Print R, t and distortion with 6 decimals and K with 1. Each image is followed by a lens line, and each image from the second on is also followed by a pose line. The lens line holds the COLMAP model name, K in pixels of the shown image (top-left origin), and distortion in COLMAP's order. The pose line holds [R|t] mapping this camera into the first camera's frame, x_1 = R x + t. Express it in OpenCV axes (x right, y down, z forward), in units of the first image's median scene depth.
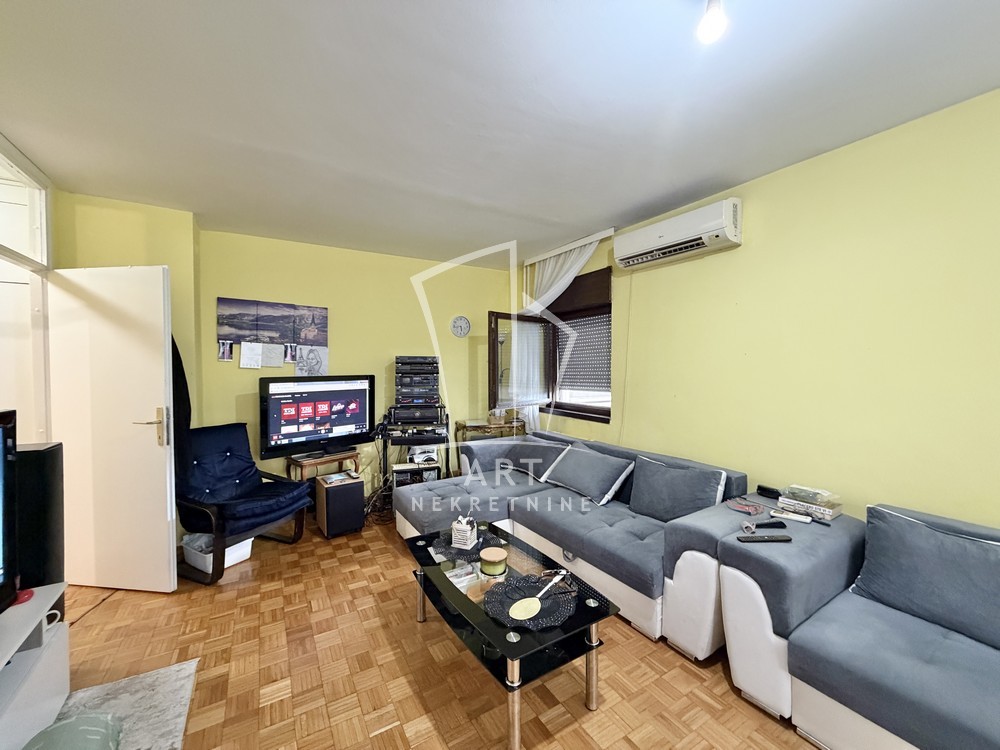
lens RADIAL K [[398.2, 0, 495.2], [0, 398.2, 376.4], [0, 0, 1]] dist [-0.000212, 0.000091]
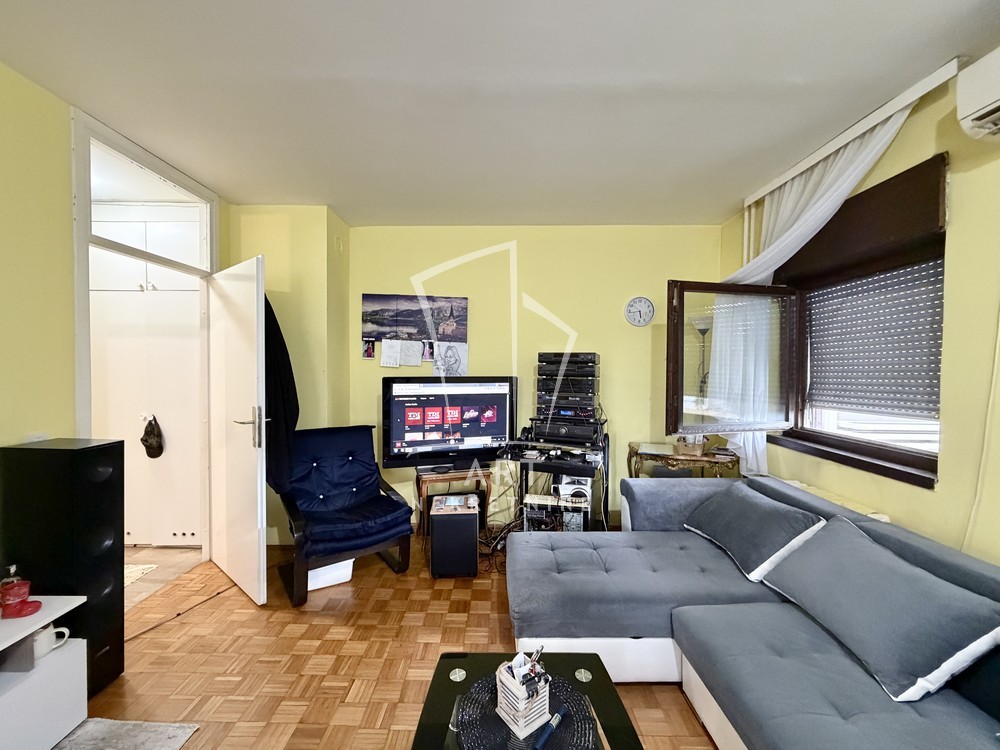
lens RADIAL K [[398.2, 0, 495.2], [0, 398.2, 376.4], [0, 0, 1]] dist [-0.000212, 0.000091]
pose [[0.851950, 0.018794, -0.523285, 0.089277], [-0.021288, 0.999773, 0.001249, -0.004573], [0.523190, 0.010076, 0.852157, 0.326580]]
